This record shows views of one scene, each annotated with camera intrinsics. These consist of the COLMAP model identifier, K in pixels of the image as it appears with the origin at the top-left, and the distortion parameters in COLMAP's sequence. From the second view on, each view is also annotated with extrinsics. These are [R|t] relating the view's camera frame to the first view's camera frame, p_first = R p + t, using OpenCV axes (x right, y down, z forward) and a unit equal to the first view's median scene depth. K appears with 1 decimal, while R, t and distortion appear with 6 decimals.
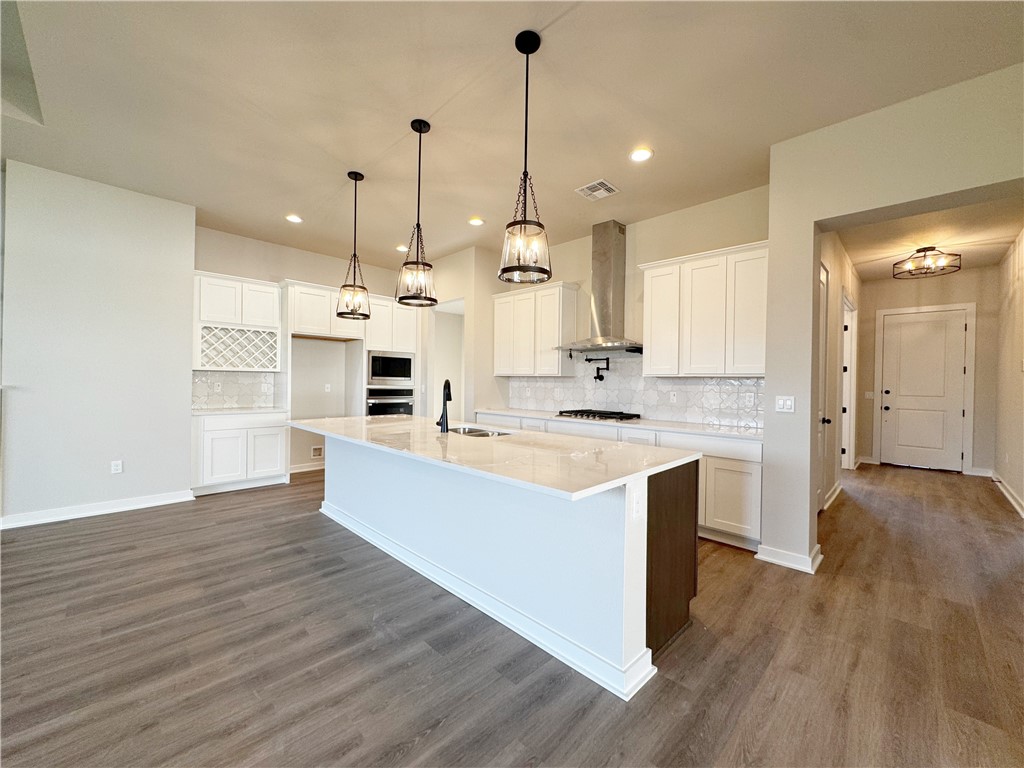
lens RADIAL K [[408.1, 0, 512.7], [0, 408.1, 383.4], [0, 0, 1]] dist [-0.002461, 0.000599]
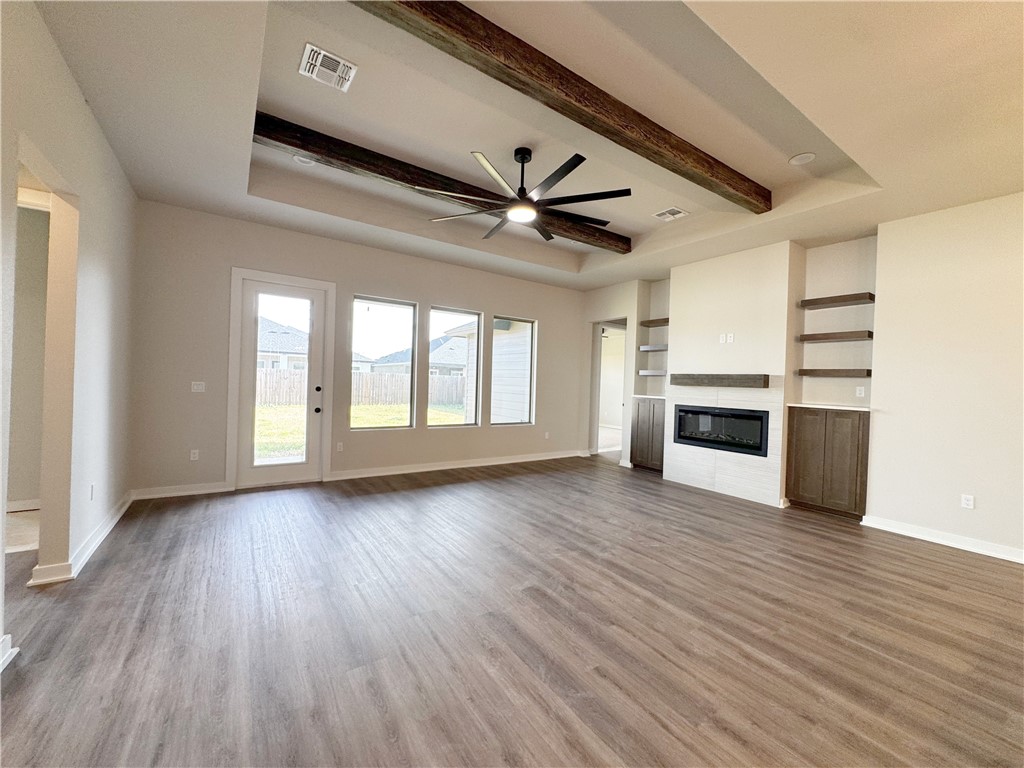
lens RADIAL K [[408.1, 0, 512.7], [0, 408.1, 383.4], [0, 0, 1]] dist [-0.002461, 0.000599]
pose [[-0.190369, -0.019231, -0.981524, 0.111377], [-0.041679, 0.999065, -0.011491, -0.007784], [0.980827, 0.038721, -0.190993, 0.116930]]
